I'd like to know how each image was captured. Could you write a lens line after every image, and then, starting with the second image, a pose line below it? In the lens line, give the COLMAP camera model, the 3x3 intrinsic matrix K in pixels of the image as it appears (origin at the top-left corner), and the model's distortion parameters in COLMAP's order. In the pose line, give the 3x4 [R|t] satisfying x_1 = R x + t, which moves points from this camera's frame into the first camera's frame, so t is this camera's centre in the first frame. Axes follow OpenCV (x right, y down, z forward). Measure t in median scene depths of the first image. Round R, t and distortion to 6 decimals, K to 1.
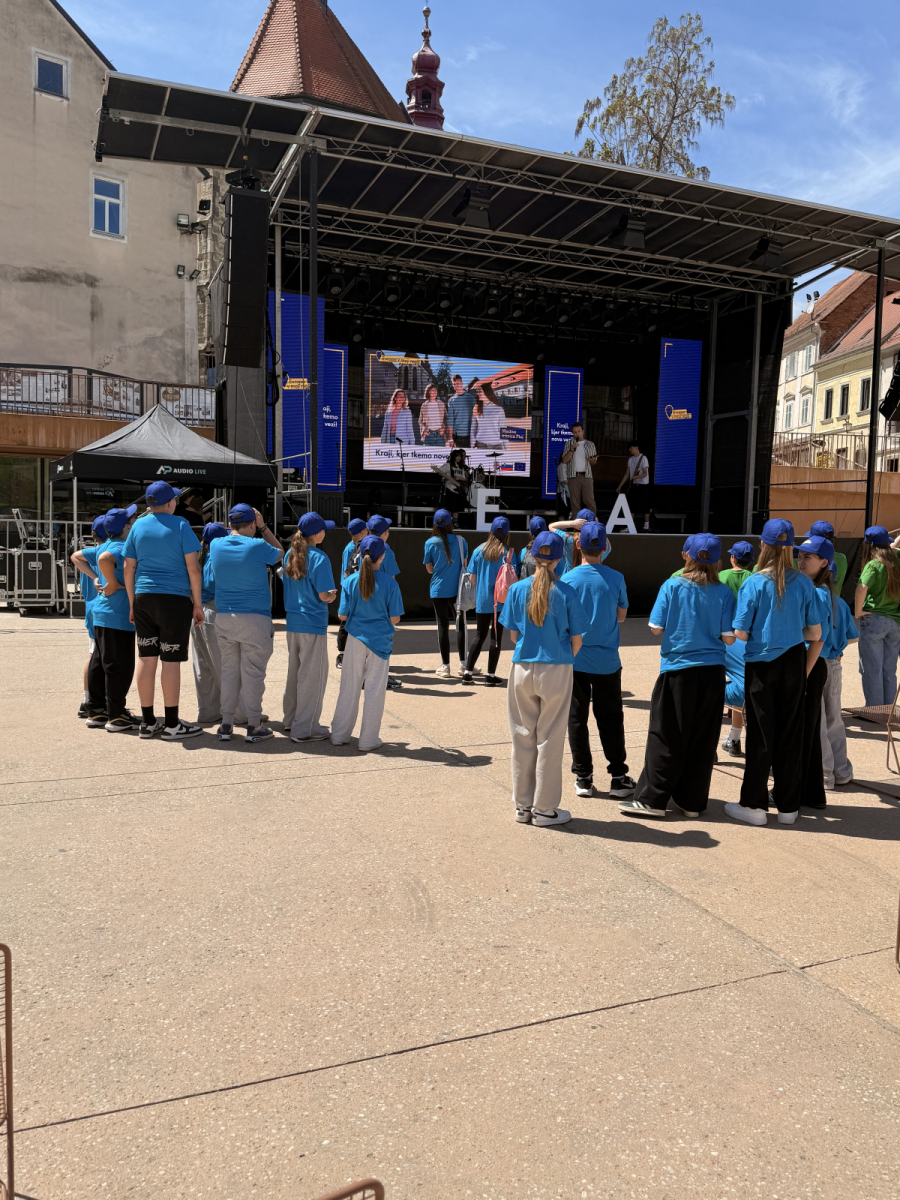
lens RADIAL K [[986.3, 0, 447.5], [0, 986.3, 601.6], [0, 0, 1]] dist [0.032944, -0.043564]
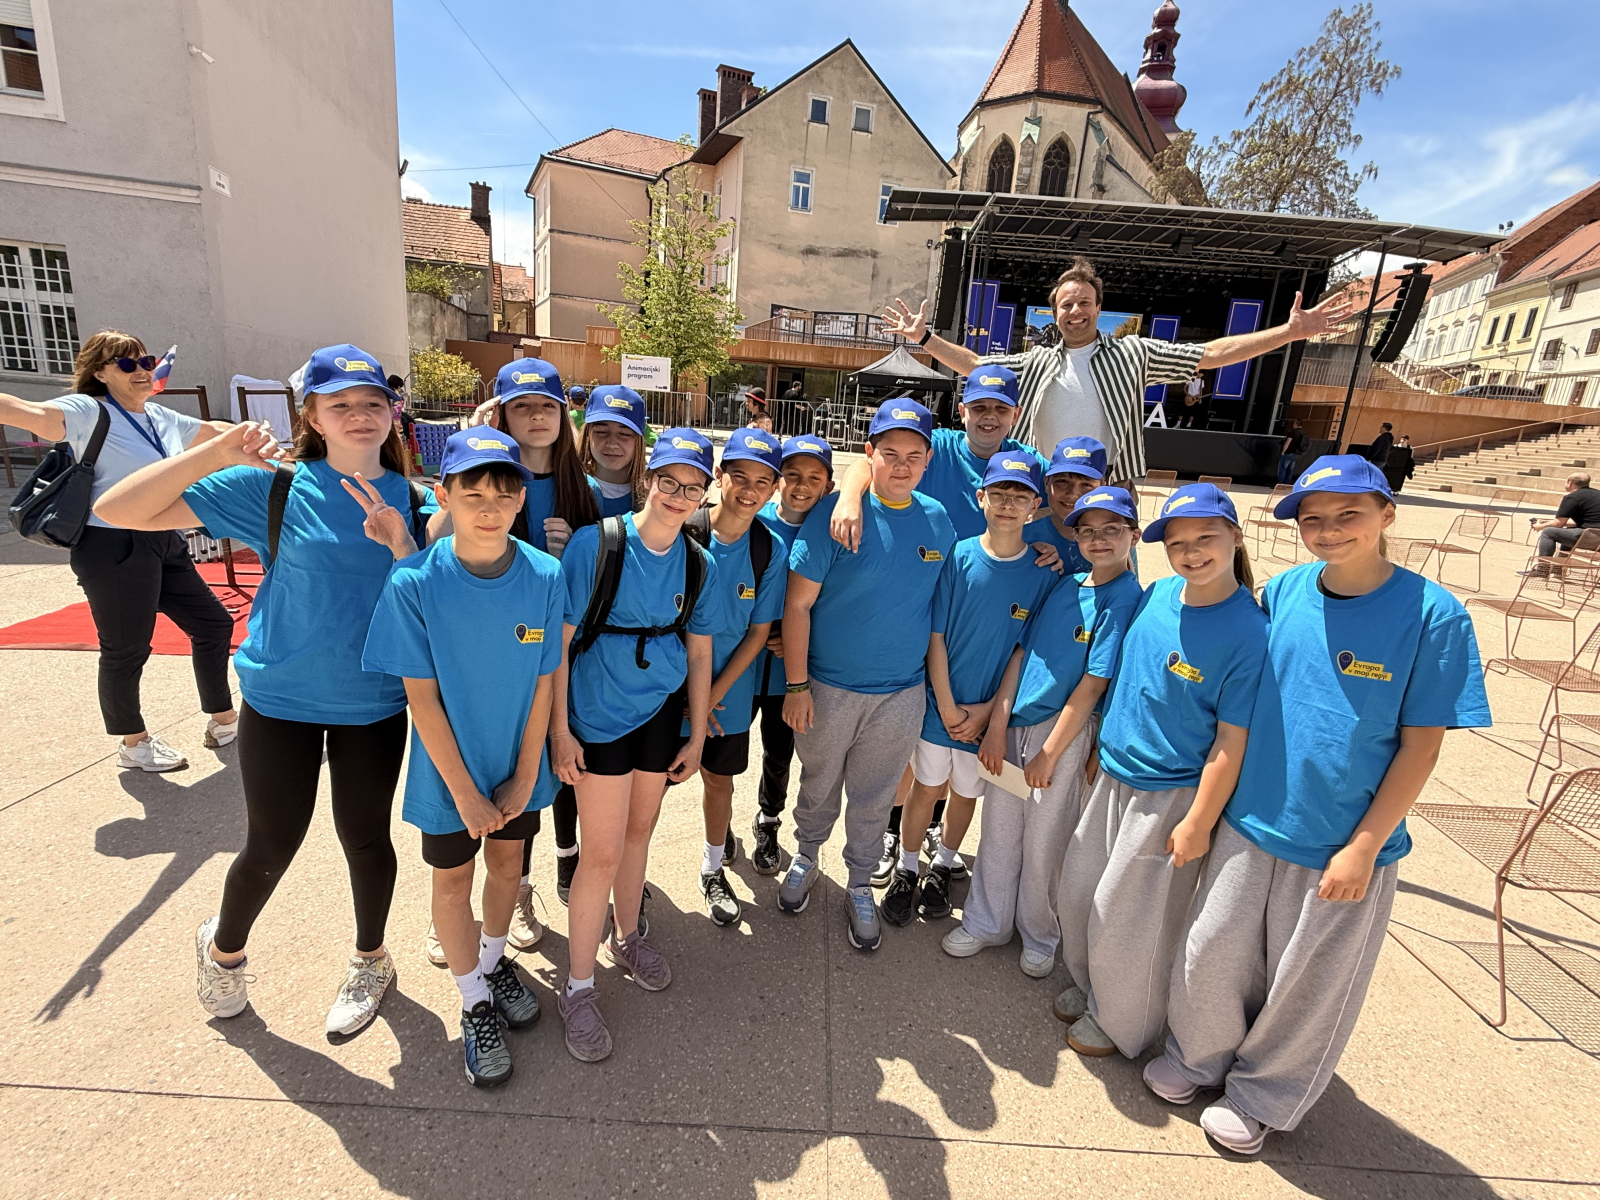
lens RADIAL K [[731.5, 0, 799.0], [0, 731.5, 599.3], [0, 0, 1]] dist [-0.002080, -0.000433]
pose [[0.912372, 0.145940, -0.382463, 0.066413], [-0.080251, 0.979929, 0.182479, 0.019073], [0.401418, -0.135796, 0.905772, -0.204024]]
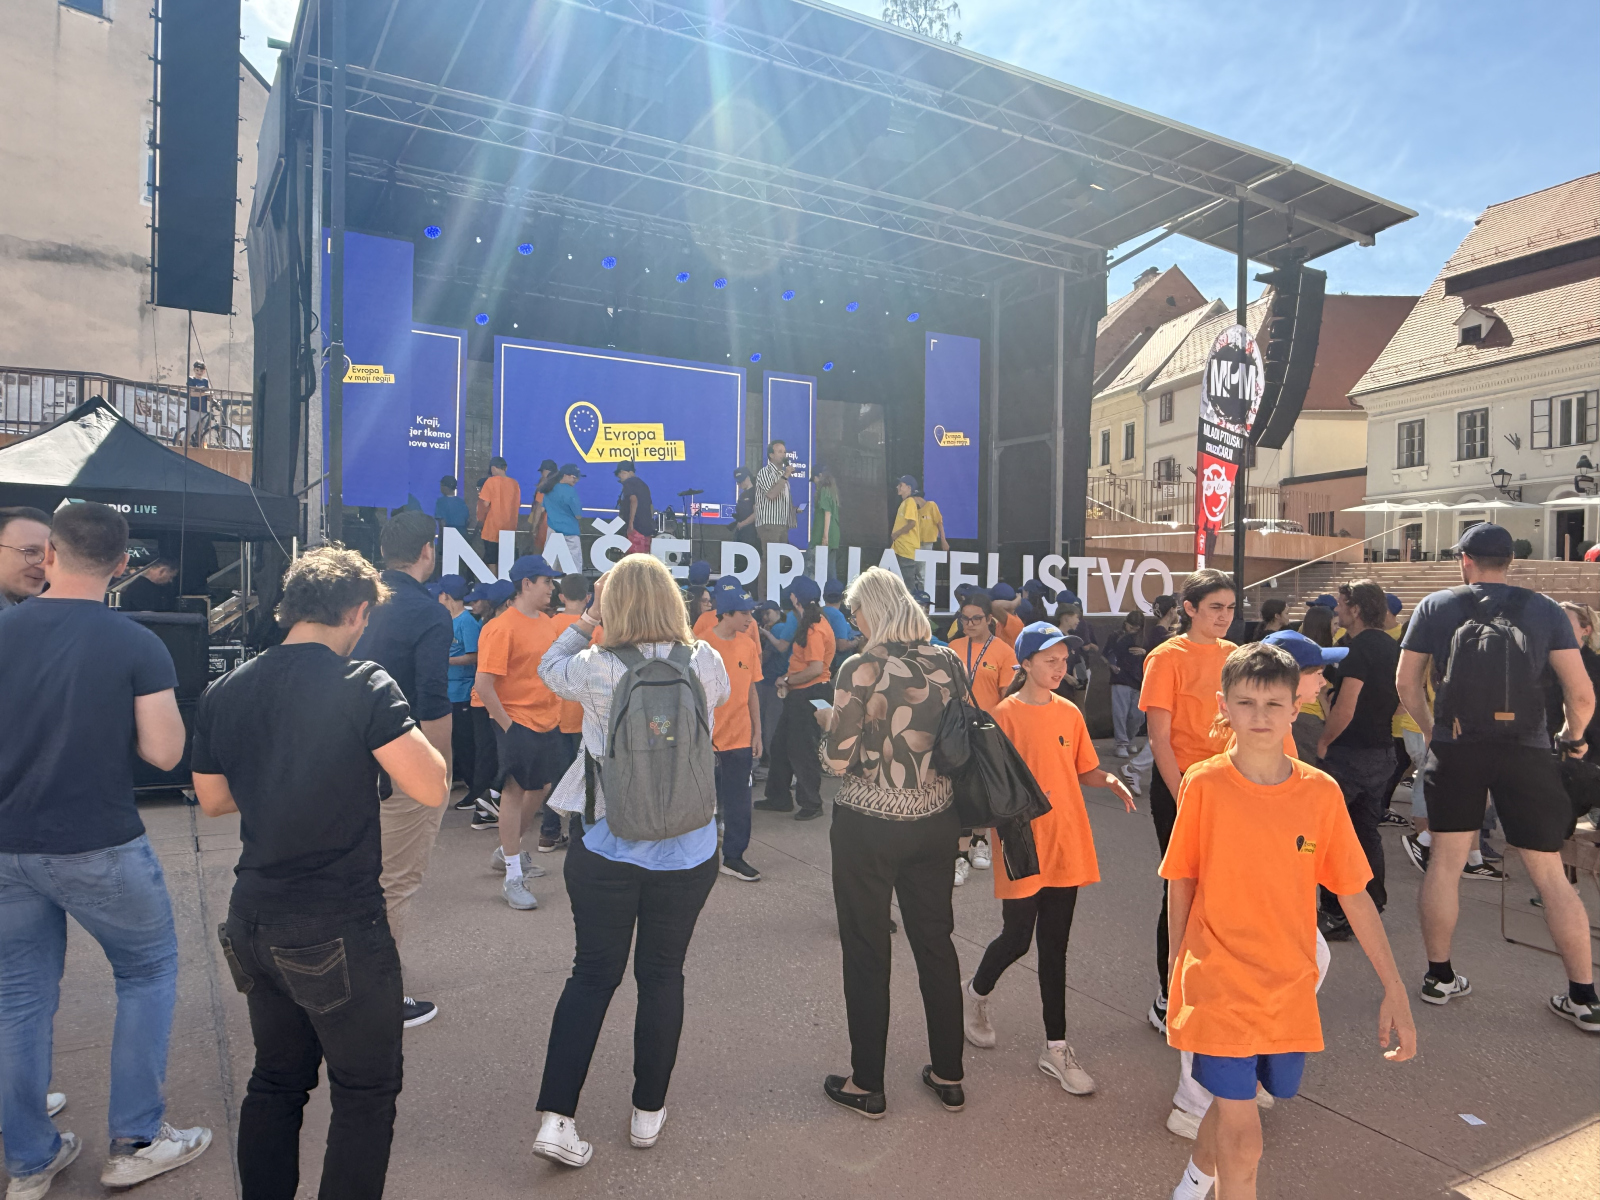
lens RADIAL K [[1117.7, 0, 803.7], [0, 1117.7, 602.7], [0, 0, 1]] dist [0.000587, 0.002161]
pose [[0.991283, -0.007318, 0.131545, 0.014145], [0.016111, 0.997696, -0.065905, -0.013591], [-0.130759, 0.067450, 0.989117, 0.142644]]
